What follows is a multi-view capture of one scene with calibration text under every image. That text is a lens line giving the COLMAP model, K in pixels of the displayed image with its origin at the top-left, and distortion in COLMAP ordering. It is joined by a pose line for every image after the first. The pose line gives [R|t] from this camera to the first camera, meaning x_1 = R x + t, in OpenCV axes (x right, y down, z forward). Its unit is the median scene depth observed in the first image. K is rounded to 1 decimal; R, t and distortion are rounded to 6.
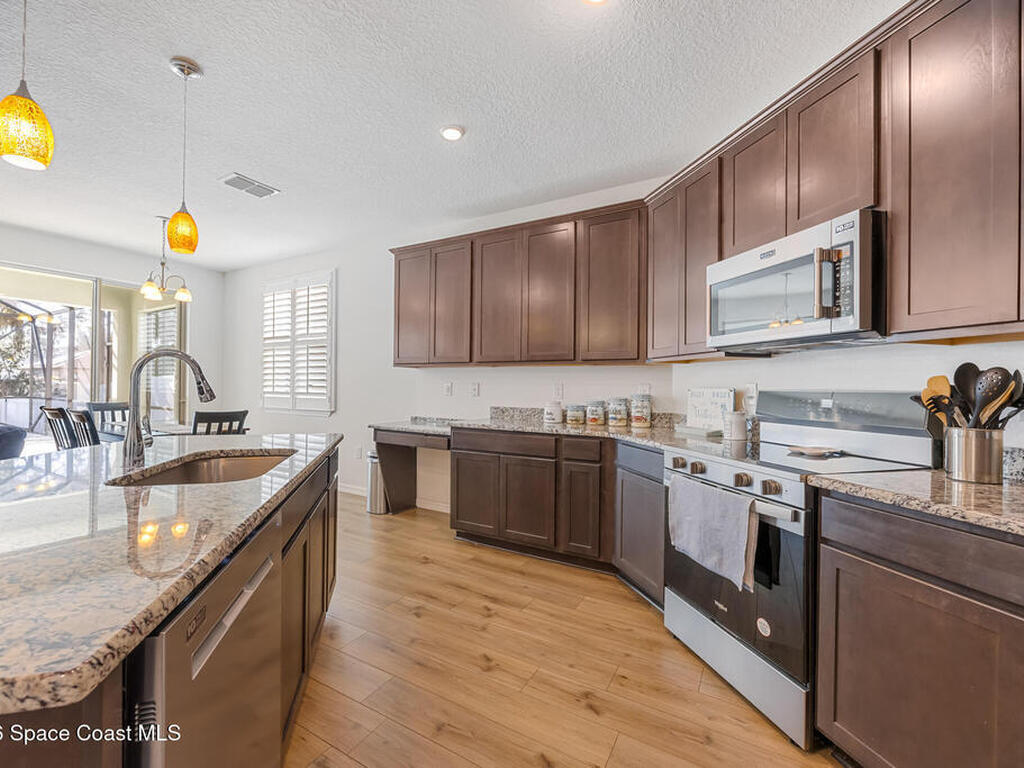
lens RADIAL K [[449.4, 0, 512.0], [0, 449.4, 384.0], [0, 0, 1]] dist [-0.002185, -0.001151]
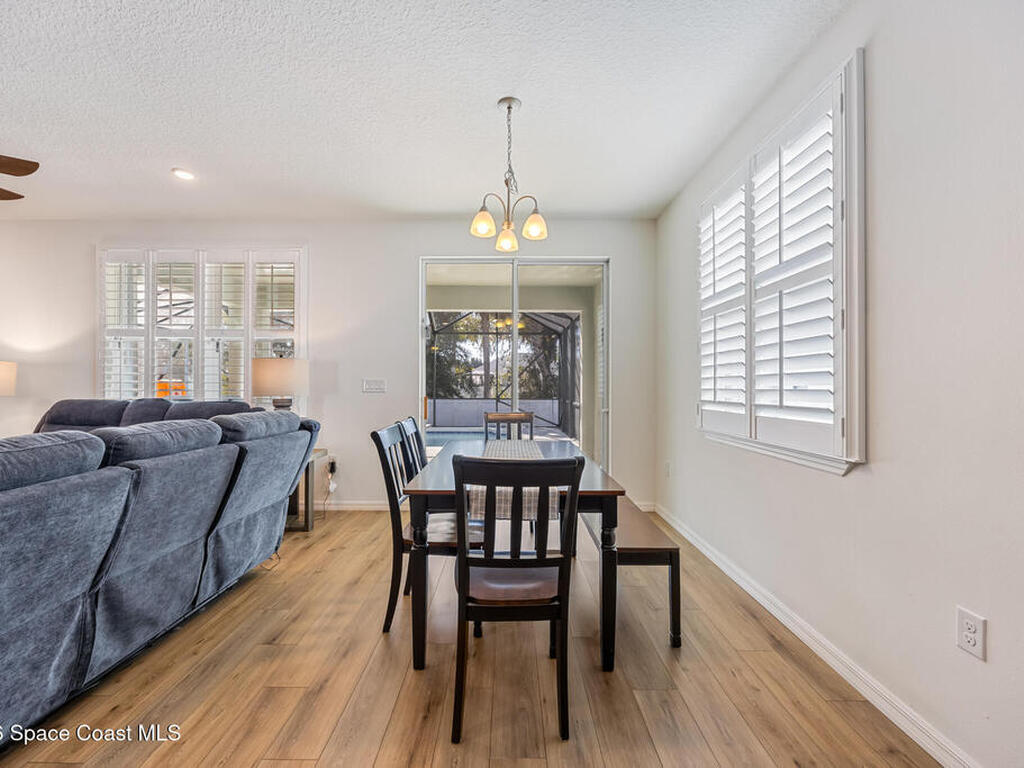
lens RADIAL K [[449.4, 0, 512.0], [0, 449.4, 384.0], [0, 0, 1]] dist [-0.002185, -0.001151]
pose [[0.565220, -0.014027, -0.824821, -0.251623], [0.013330, 0.999880, -0.007869, -0.002869], [0.824832, -0.006547, 0.565340, 0.557940]]
